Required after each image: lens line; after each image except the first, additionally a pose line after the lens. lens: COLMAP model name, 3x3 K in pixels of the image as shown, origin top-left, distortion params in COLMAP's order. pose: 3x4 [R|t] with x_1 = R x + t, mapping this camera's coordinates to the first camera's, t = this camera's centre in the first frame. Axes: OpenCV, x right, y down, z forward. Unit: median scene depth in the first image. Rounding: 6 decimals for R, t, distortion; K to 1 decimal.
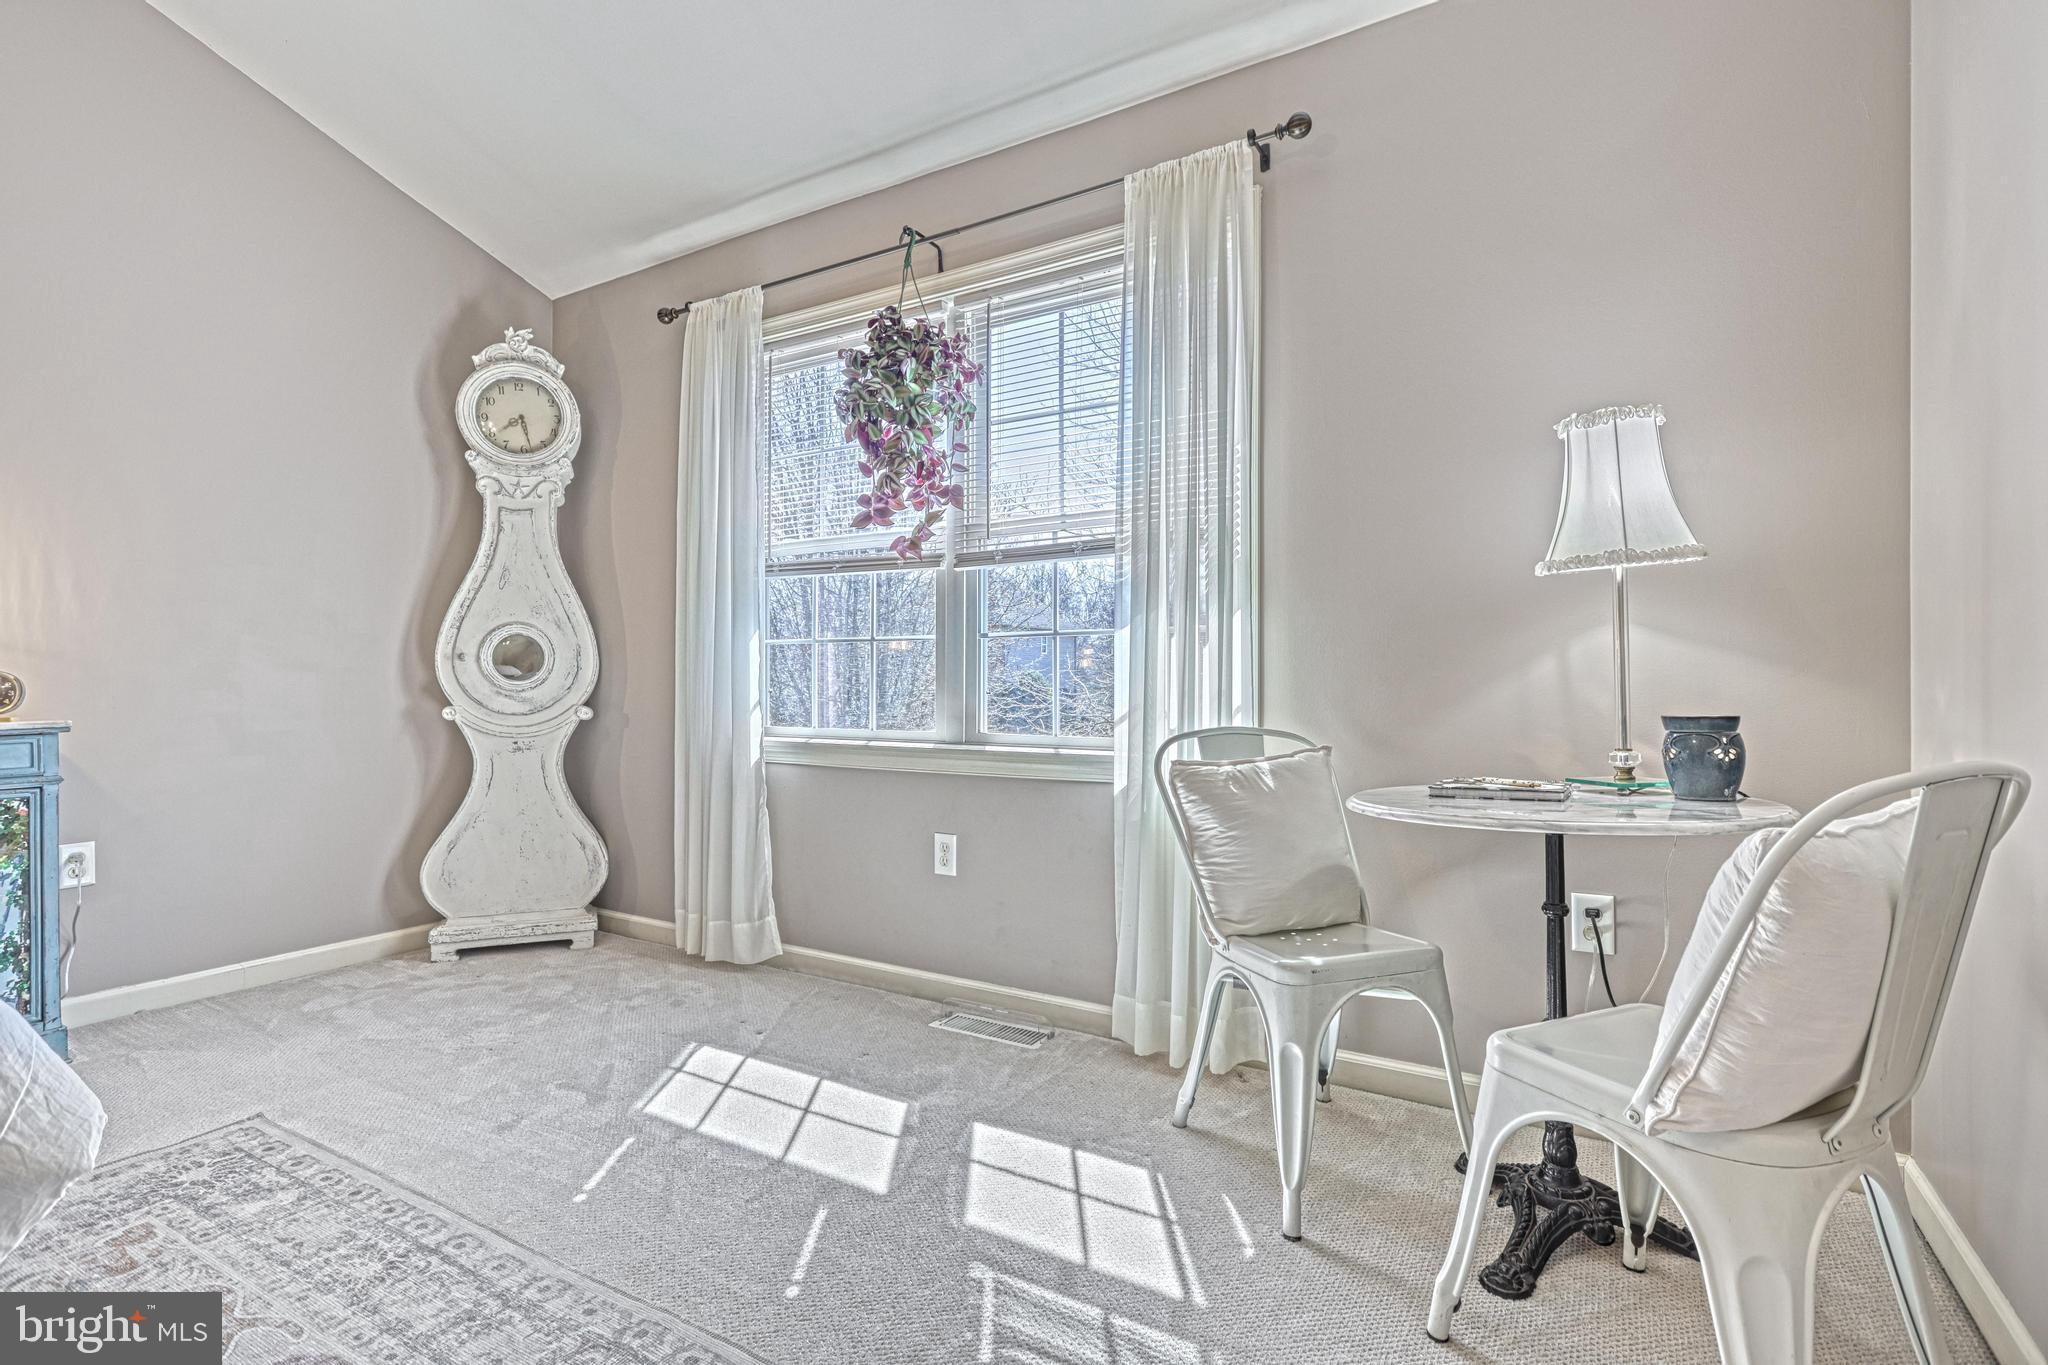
lens RADIAL K [[957.7, 0, 1030.2], [0, 957.7, 685.0], [0, 0, 1]] dist [-0.001392, -0.000394]
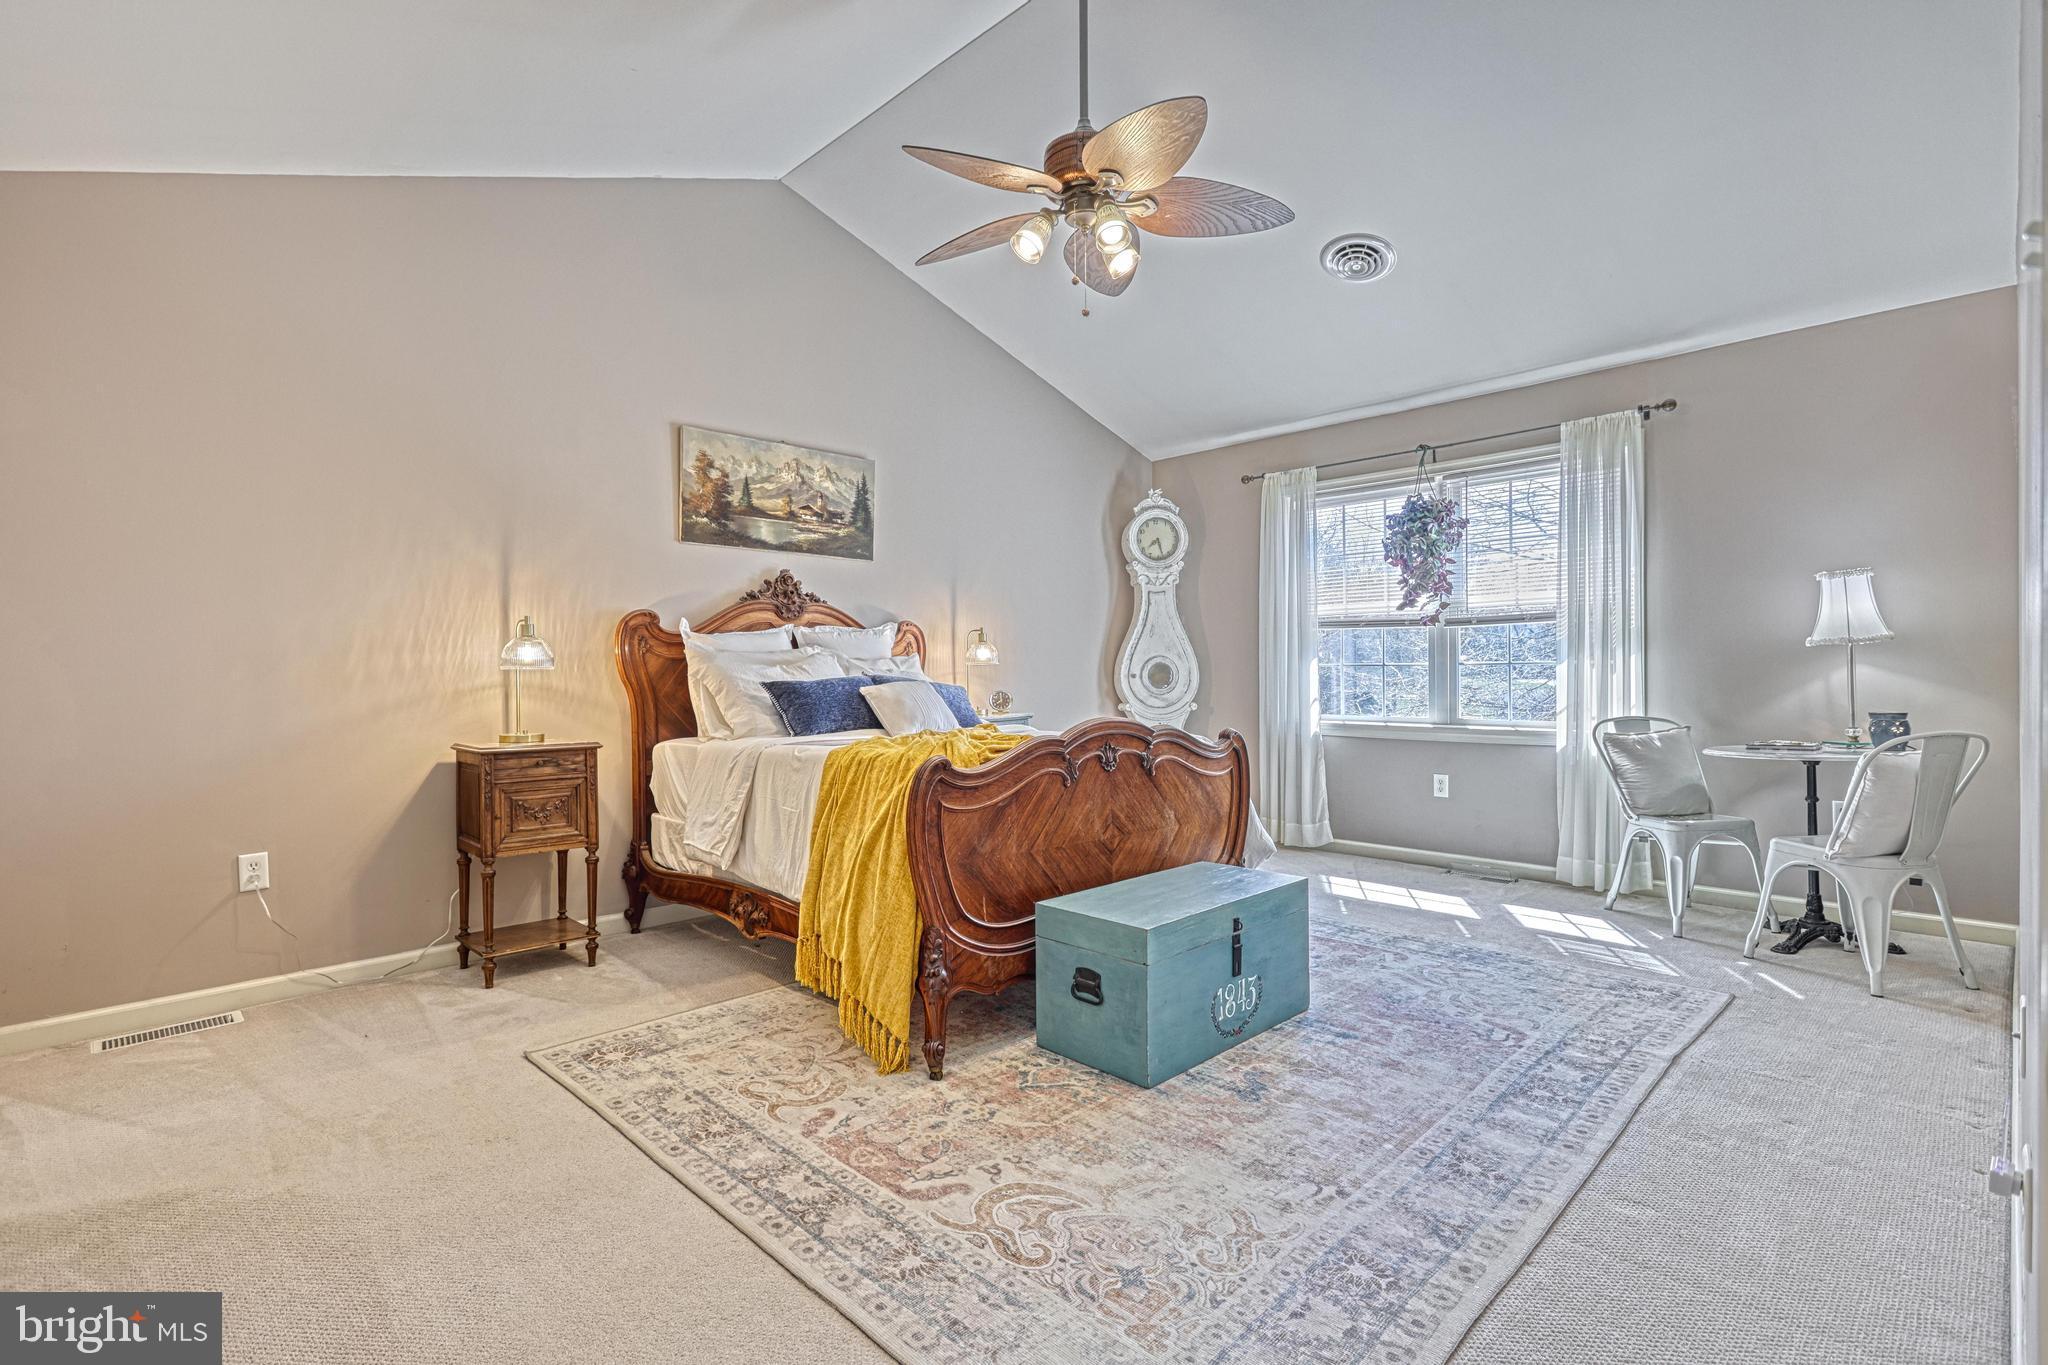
lens RADIAL K [[967.0, 0, 1023.3], [0, 967.0, 676.4], [0, 0, 1]] dist [-0.003569, 0.001988]
pose [[0.963214, -0.010977, -0.268511, -0.436675], [0.014033, 0.999857, 0.009462, -0.069860], [0.268369, -0.012882, 0.963230, -1.176997]]
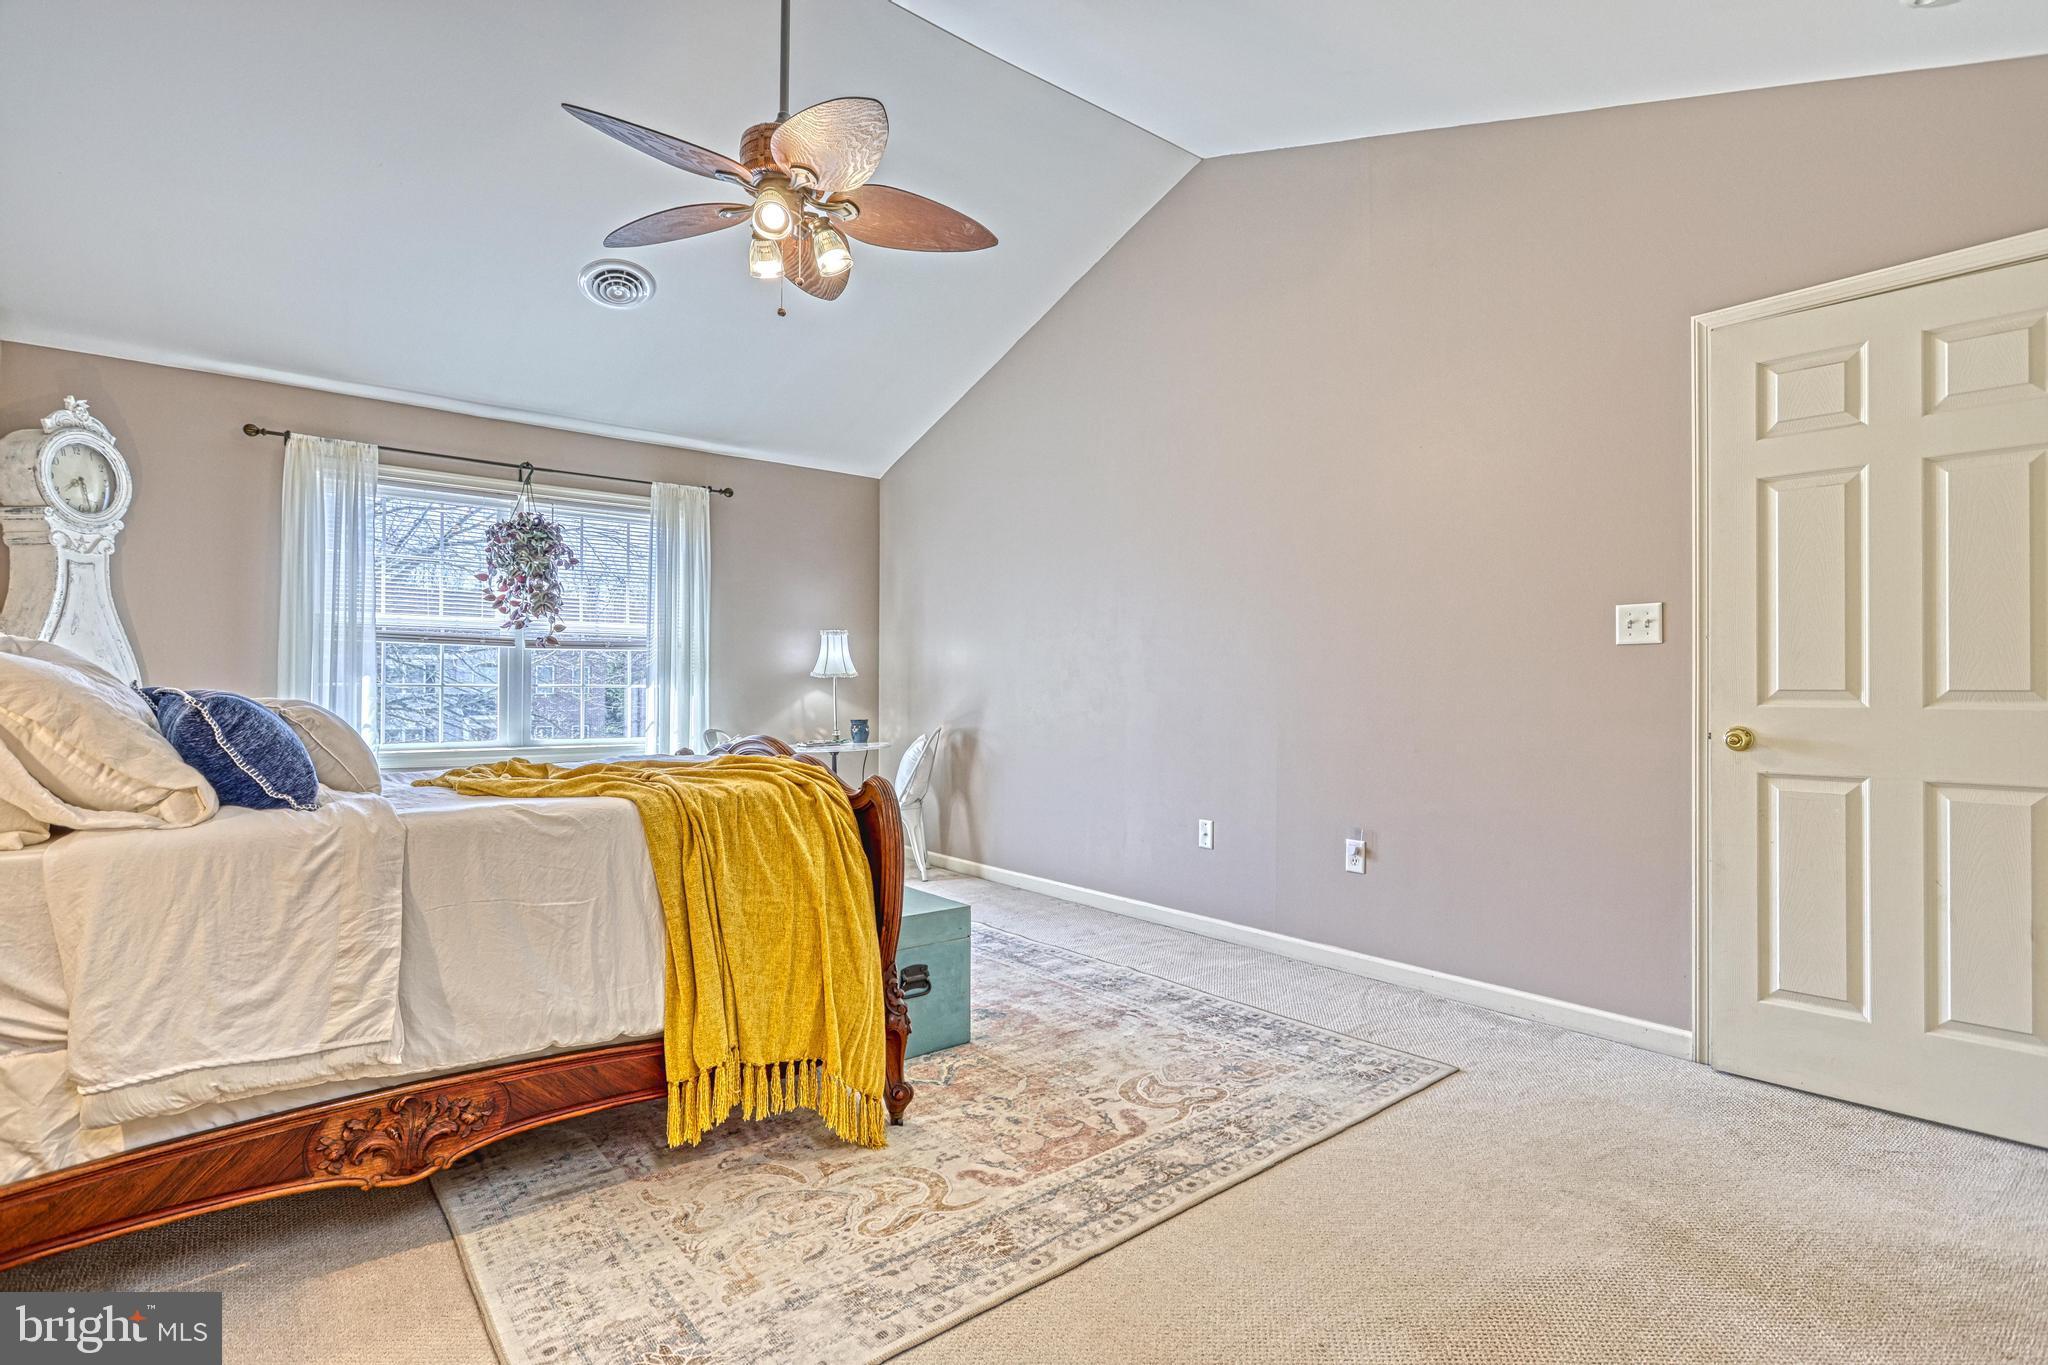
lens RADIAL K [[967.0, 0, 1023.3], [0, 967.0, 676.4], [0, 0, 1]] dist [-0.003569, 0.001988]
pose [[0.356780, 0.012072, 0.934110, -1.763068], [-0.005705, 0.999926, -0.010744, -0.066581], [-0.934171, -0.001495, 0.356823, -0.630118]]
